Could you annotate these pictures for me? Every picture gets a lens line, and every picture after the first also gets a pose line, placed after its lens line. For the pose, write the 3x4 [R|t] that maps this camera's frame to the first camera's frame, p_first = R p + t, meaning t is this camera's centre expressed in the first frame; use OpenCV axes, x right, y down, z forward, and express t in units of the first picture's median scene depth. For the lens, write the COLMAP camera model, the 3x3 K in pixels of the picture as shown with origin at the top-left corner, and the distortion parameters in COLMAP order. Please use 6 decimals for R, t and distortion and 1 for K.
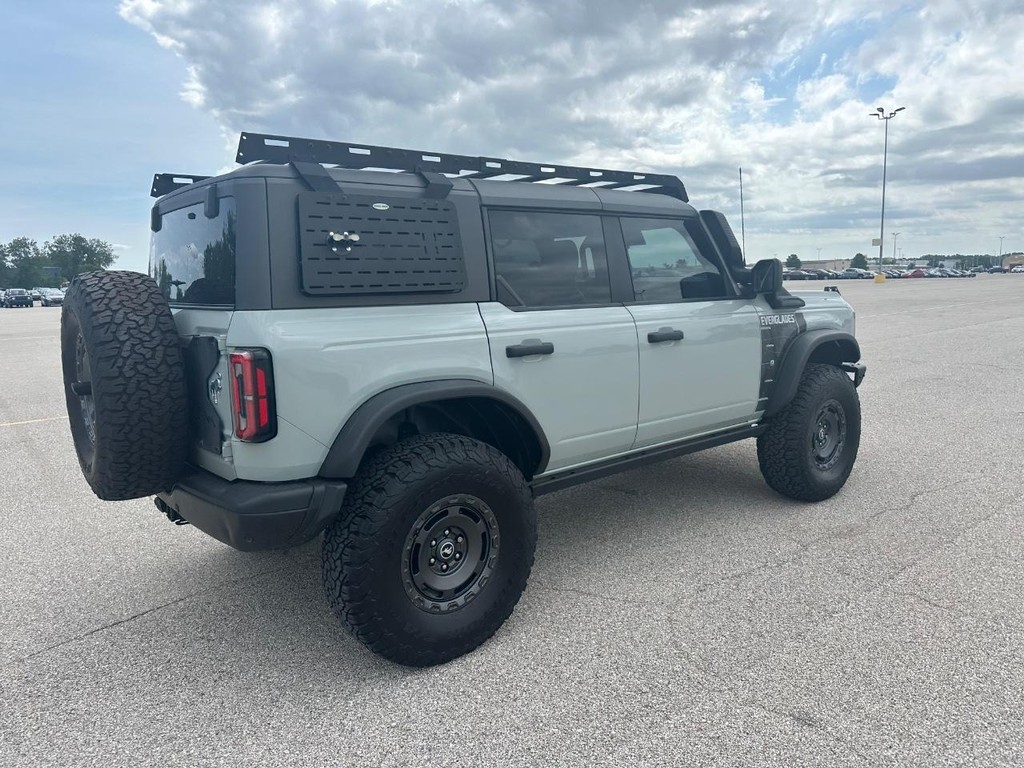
lens RADIAL K [[736.7, 0, 513.9], [0, 736.7, 373.3], [0, 0, 1]] dist [0.005579, -0.005727]
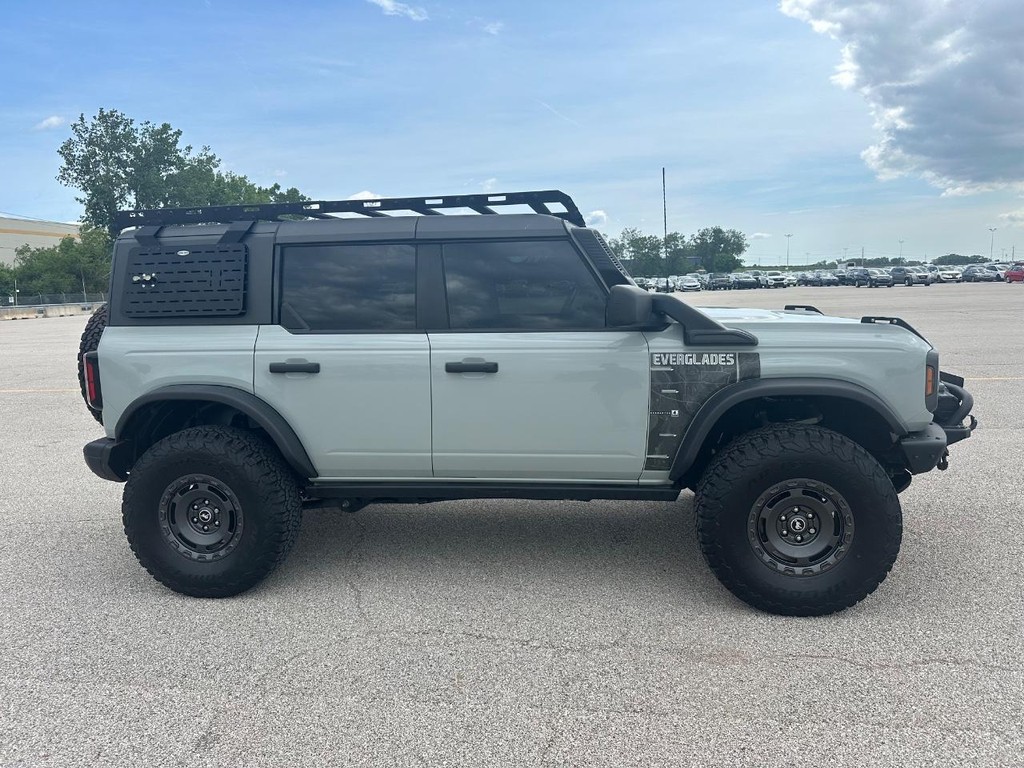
lens RADIAL K [[743.3, 0, 512.0], [0, 743.3, 384.0], [0, 0, 1]] dist [0.013085, -0.006622]
pose [[0.670176, 0.108859, -0.734175, 0.814335], [-0.085157, 0.993931, 0.069641, -0.086066], [0.737300, 0.015848, 0.675379, 0.340765]]
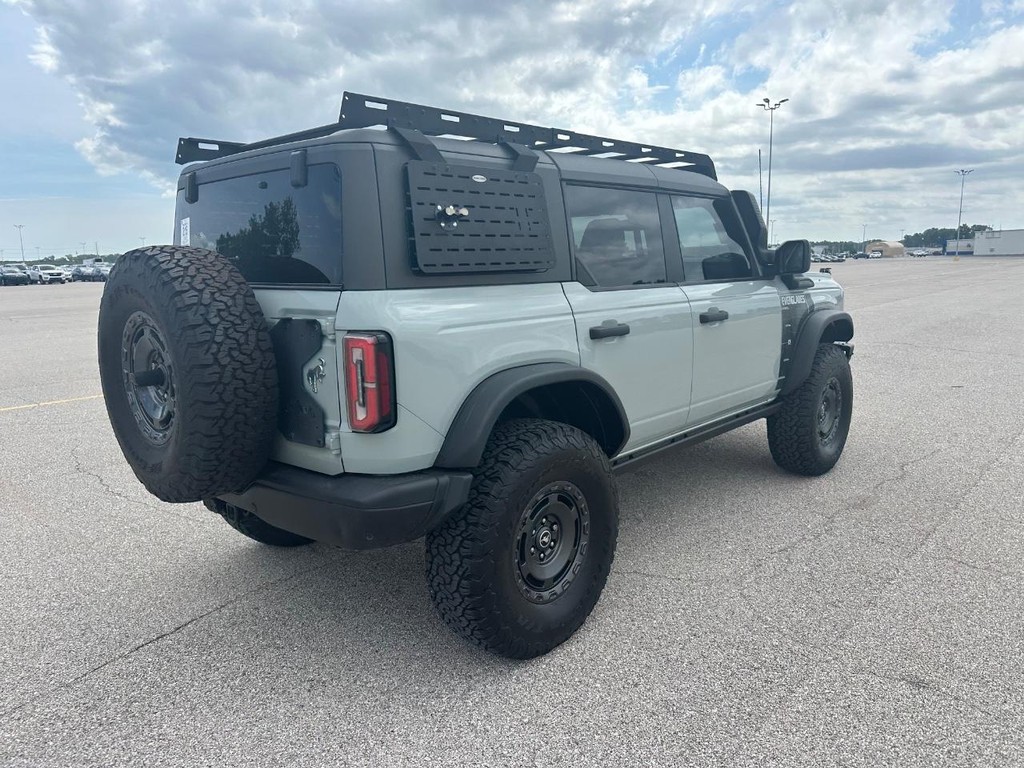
lens RADIAL K [[739.4, 0, 509.2], [0, 739.4, 383.5], [0, 0, 1]] dist [0.001564, -0.003673]
pose [[0.989116, -0.020534, 0.145695, -0.185033], [0.015530, 0.999253, 0.035401, 0.000862], [-0.146313, -0.032753, 0.988696, 0.036645]]
